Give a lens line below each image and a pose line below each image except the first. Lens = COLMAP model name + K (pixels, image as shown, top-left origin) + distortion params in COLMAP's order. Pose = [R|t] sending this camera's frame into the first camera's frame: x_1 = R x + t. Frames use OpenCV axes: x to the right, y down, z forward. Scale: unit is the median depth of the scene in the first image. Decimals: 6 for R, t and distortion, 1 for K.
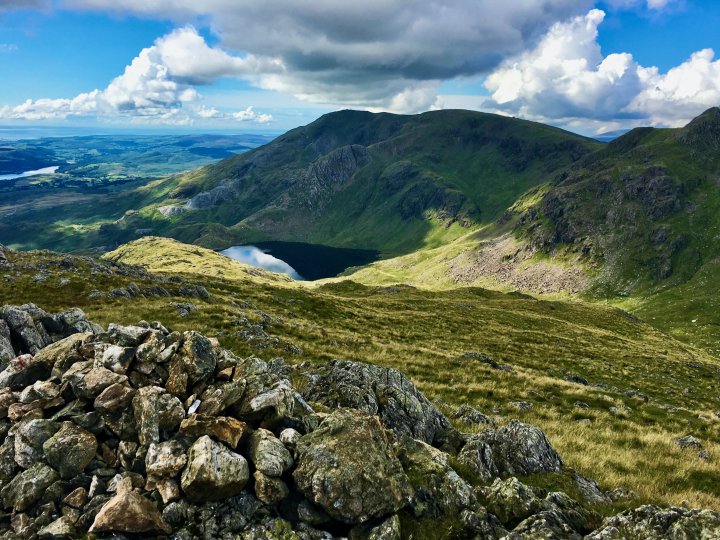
lens RADIAL K [[629.4, 0, 360.0], [0, 629.4, 270.0], [0, 0, 1]] dist [0.059086, -0.009518]
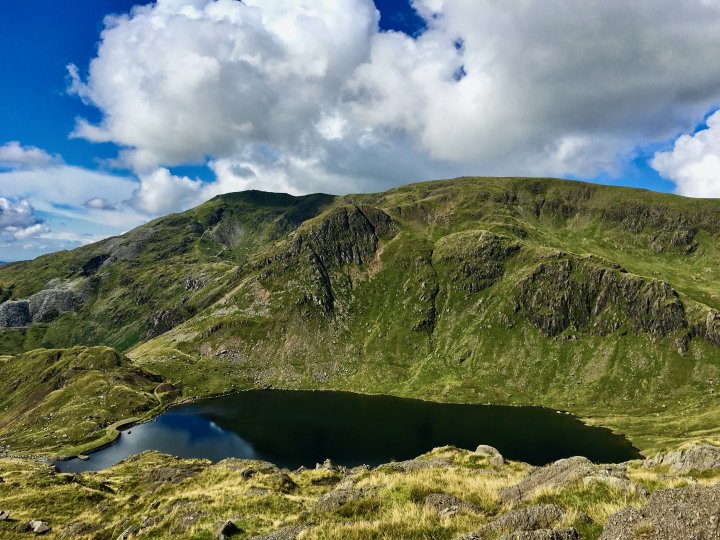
lens RADIAL K [[629.4, 0, 360.0], [0, 629.4, 270.0], [0, 0, 1]] dist [0.059086, -0.009518]
pose [[0.951832, 0.036054, 0.304494, -0.136002], [0.031149, 0.976555, -0.213002, -0.022335], [-0.305035, 0.212227, 0.928393, 0.404894]]
